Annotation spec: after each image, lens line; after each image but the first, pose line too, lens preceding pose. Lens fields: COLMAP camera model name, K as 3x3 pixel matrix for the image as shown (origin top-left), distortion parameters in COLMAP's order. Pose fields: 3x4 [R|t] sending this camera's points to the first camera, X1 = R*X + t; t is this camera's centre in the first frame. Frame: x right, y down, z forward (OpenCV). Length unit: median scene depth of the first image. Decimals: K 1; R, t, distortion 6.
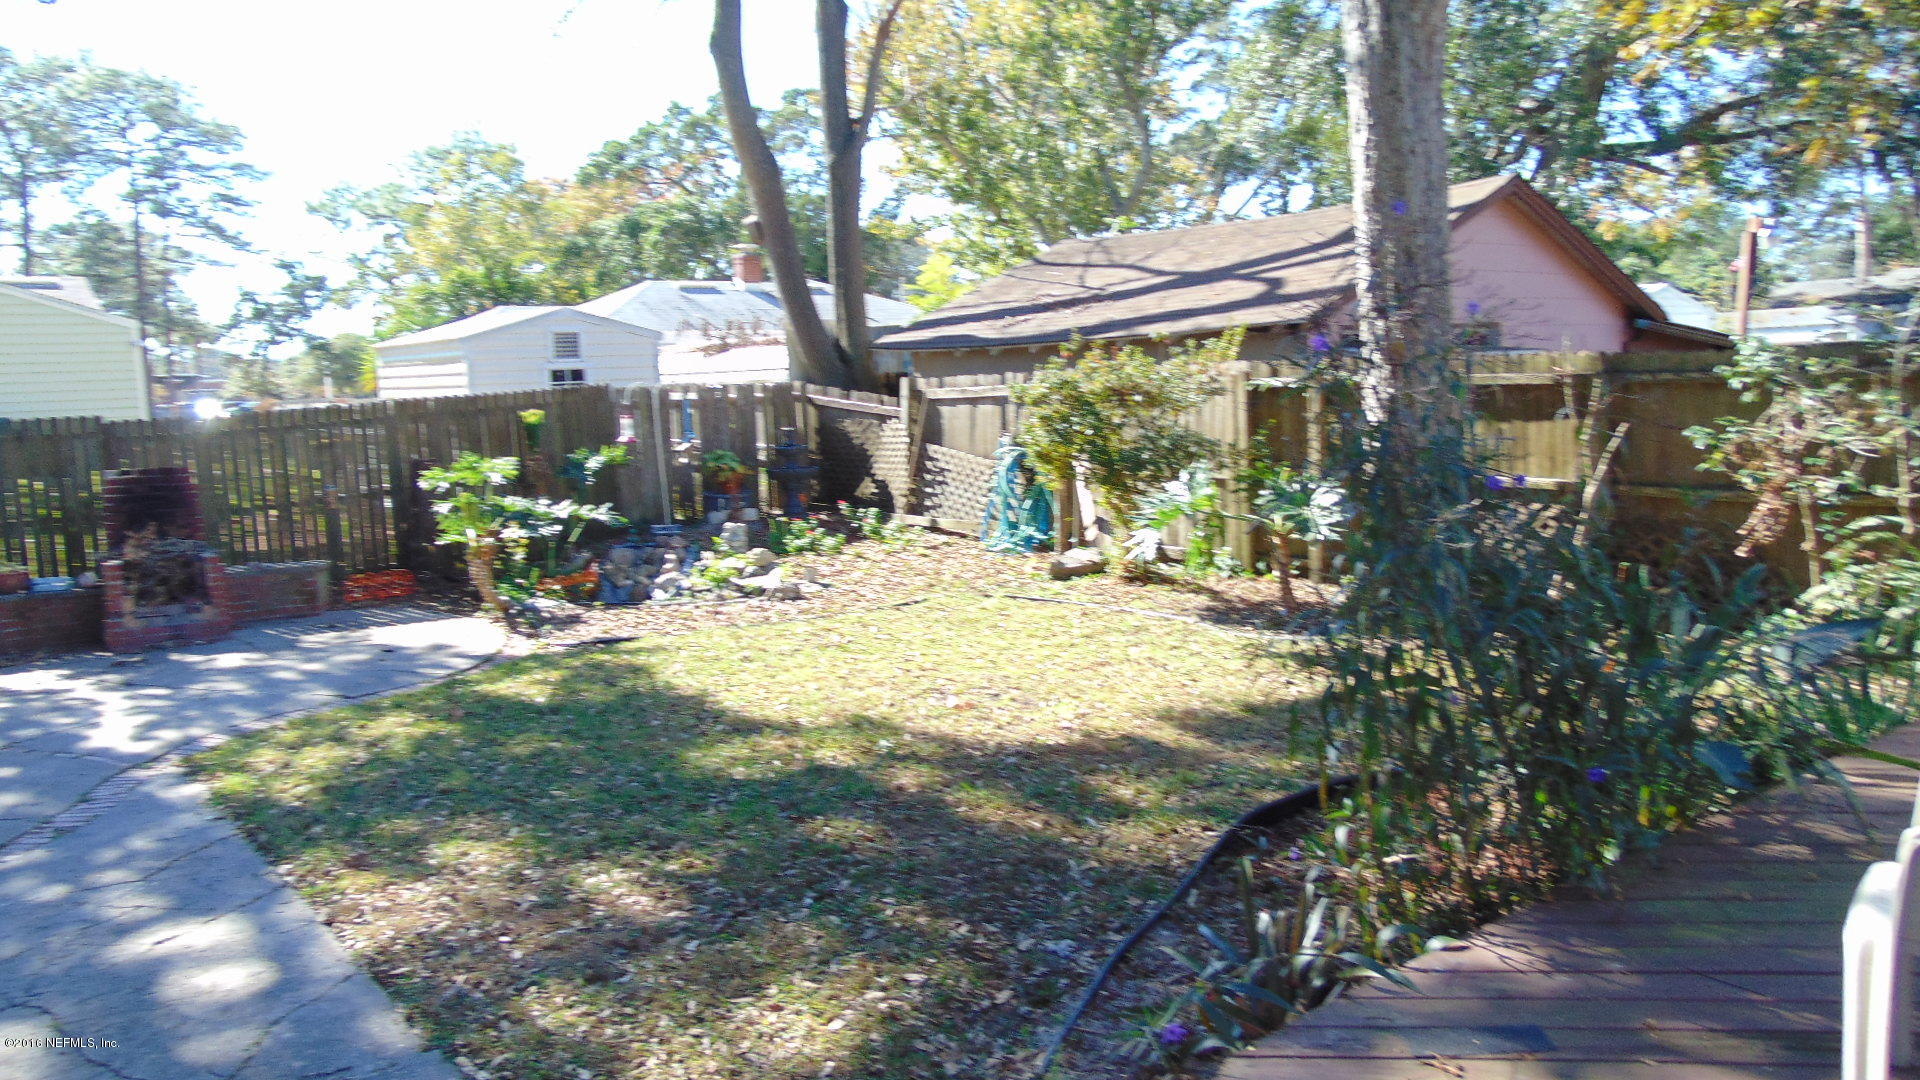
lens RADIAL K [[1435.2, 0, 960.0], [0, 1435.2, 540.0], [0, 0, 1]] dist [-0.042390, 0.045345]
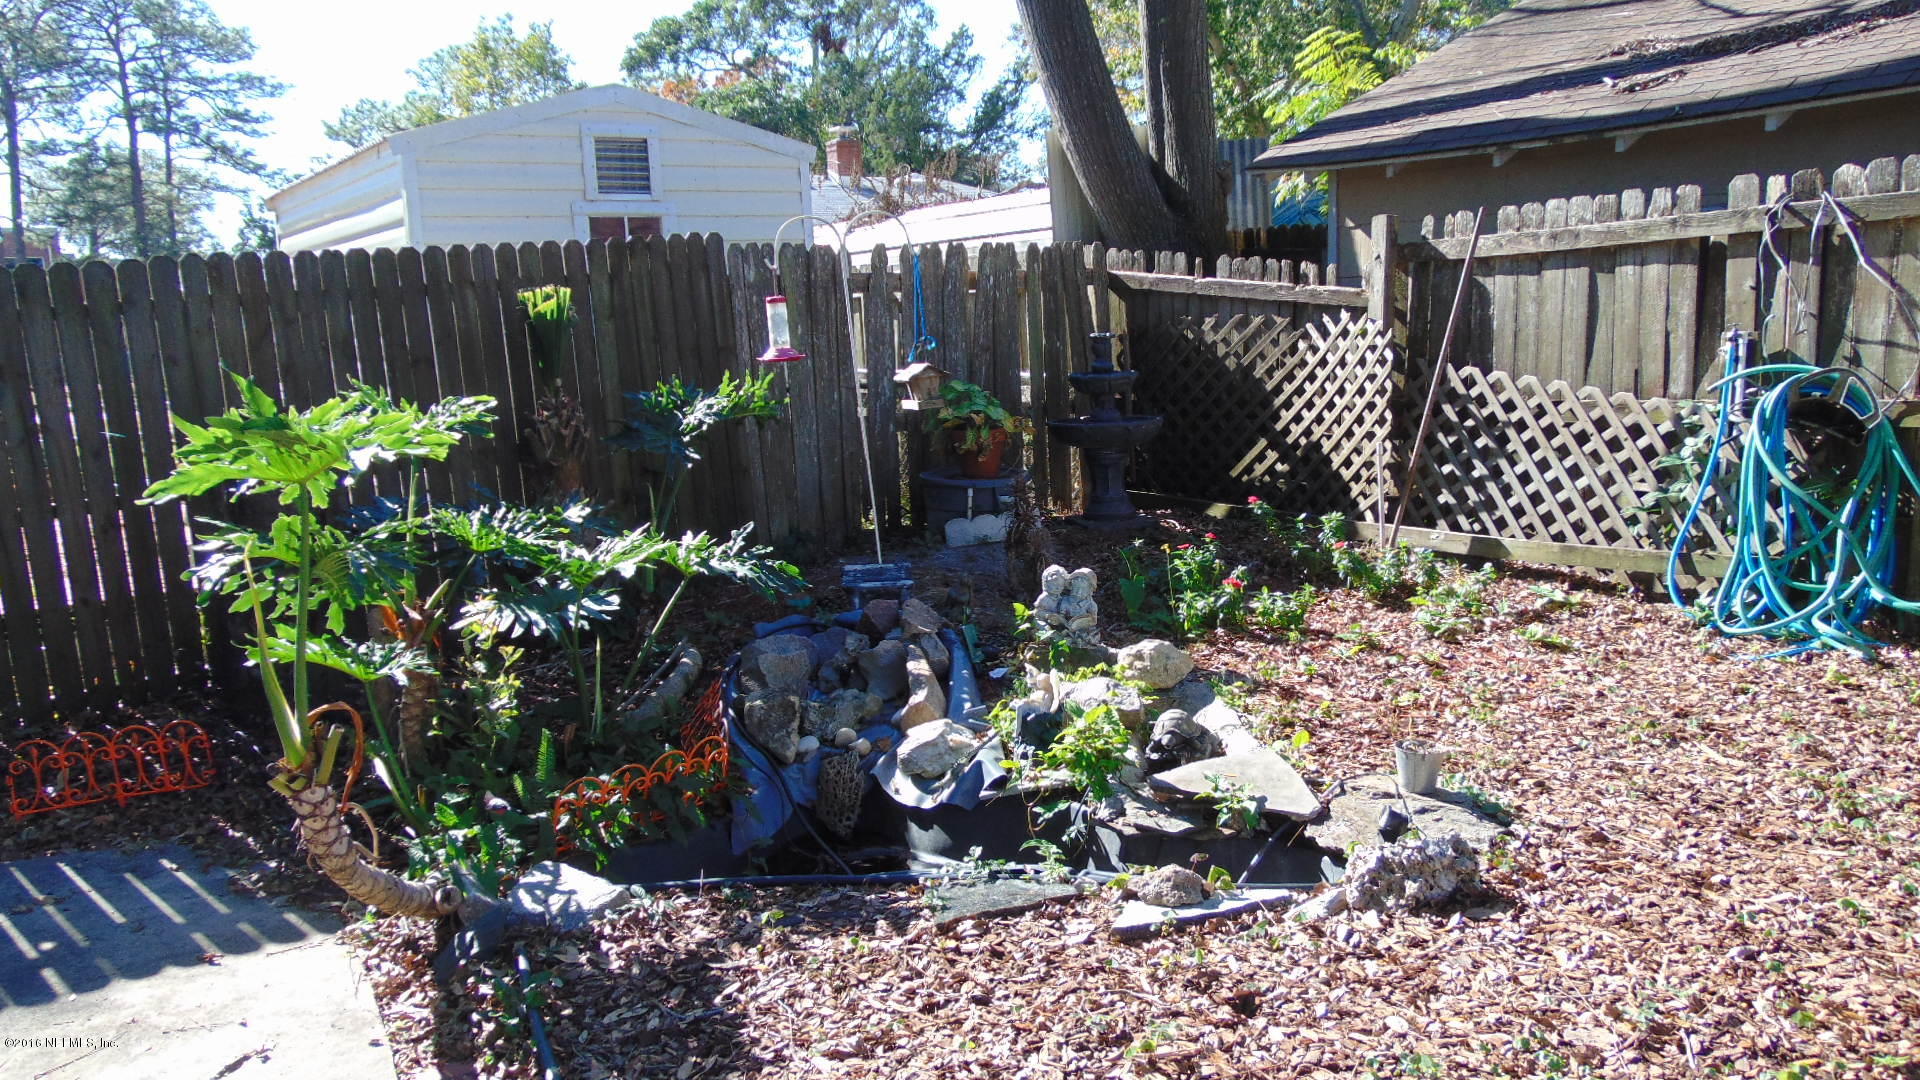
lens RADIAL K [[1435.2, 0, 960.0], [0, 1435.2, 540.0], [0, 0, 1]] dist [-0.042390, 0.045345]
pose [[0.999448, -0.004877, -0.032876, -0.151035], [0.006183, 0.999190, 0.039764, -0.030176], [0.032655, -0.039945, 0.998668, 0.534768]]
